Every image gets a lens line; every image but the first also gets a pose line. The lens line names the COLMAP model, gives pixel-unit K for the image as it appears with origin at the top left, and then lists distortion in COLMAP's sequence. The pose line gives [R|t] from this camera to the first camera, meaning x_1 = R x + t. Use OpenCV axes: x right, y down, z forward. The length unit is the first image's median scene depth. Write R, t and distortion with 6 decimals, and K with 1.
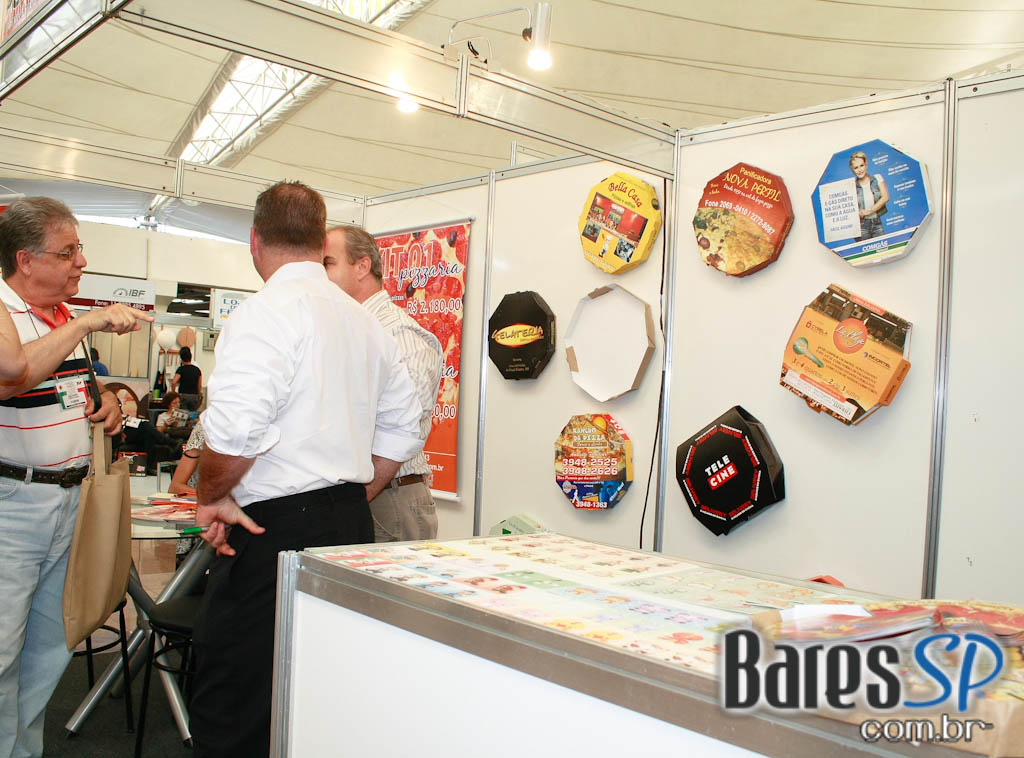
lens RADIAL K [[968.1, 0, 502.2], [0, 968.1, 378.5], [0, 0, 1]] dist [-0.094640, 0.000000]
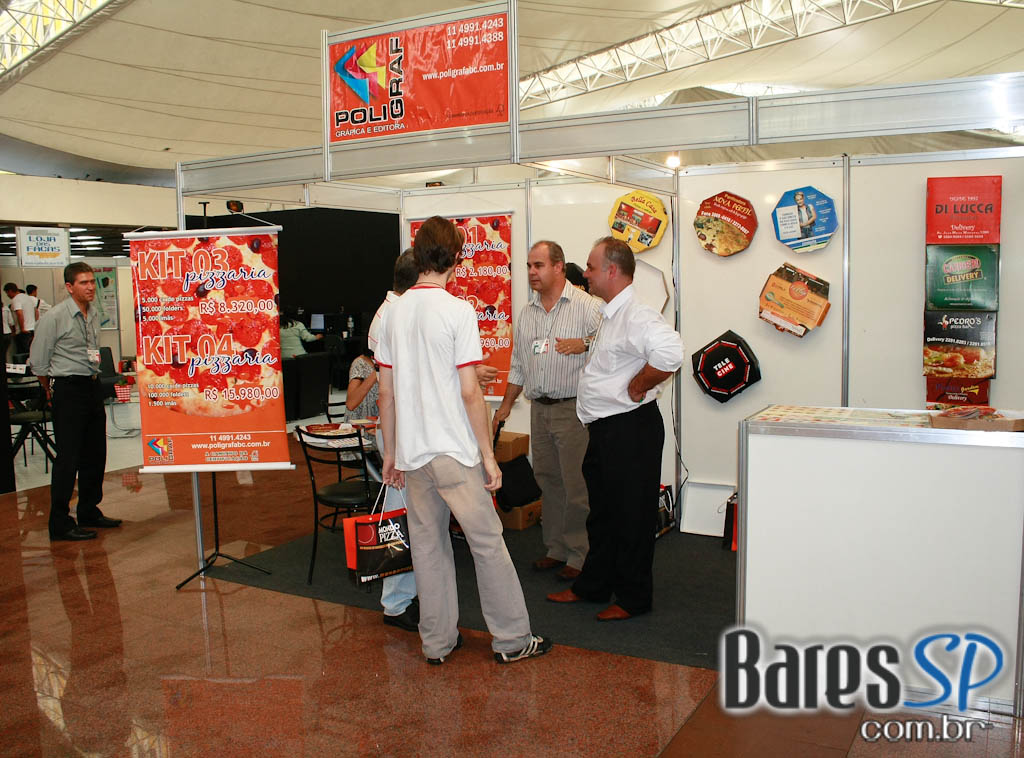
lens RADIAL K [[968.1, 0, 516.7], [0, 968.1, 374.5], [0, 0, 1]] dist [-0.094640, 0.000000]
pose [[0.944484, -0.101620, 0.312446, -0.694844], [0.066509, 0.990413, 0.121075, -0.132334], [-0.321754, -0.093573, 0.942188, -0.562639]]
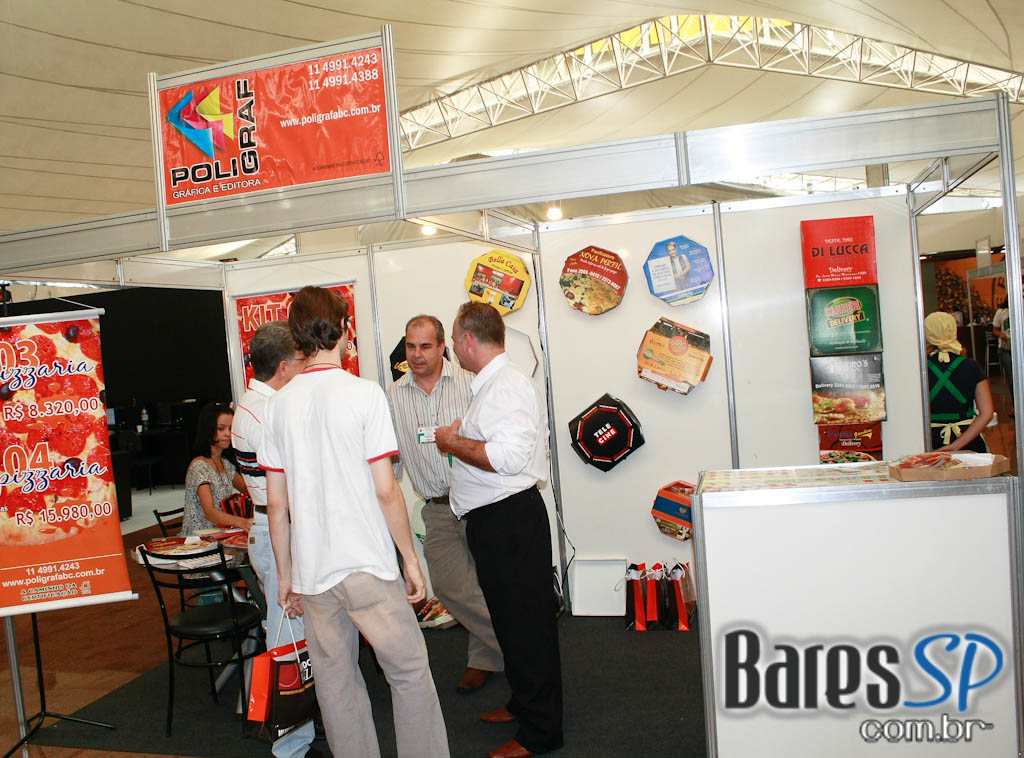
lens RADIAL K [[968.1, 0, 511.4], [0, 968.1, 379.6], [0, 0, 1]] dist [-0.094640, 0.000000]
pose [[0.841867, -0.144954, 0.519854, -0.762081], [0.124052, 0.989437, 0.074998, -0.140485], [-0.525234, 0.001351, 0.850957, -0.336129]]
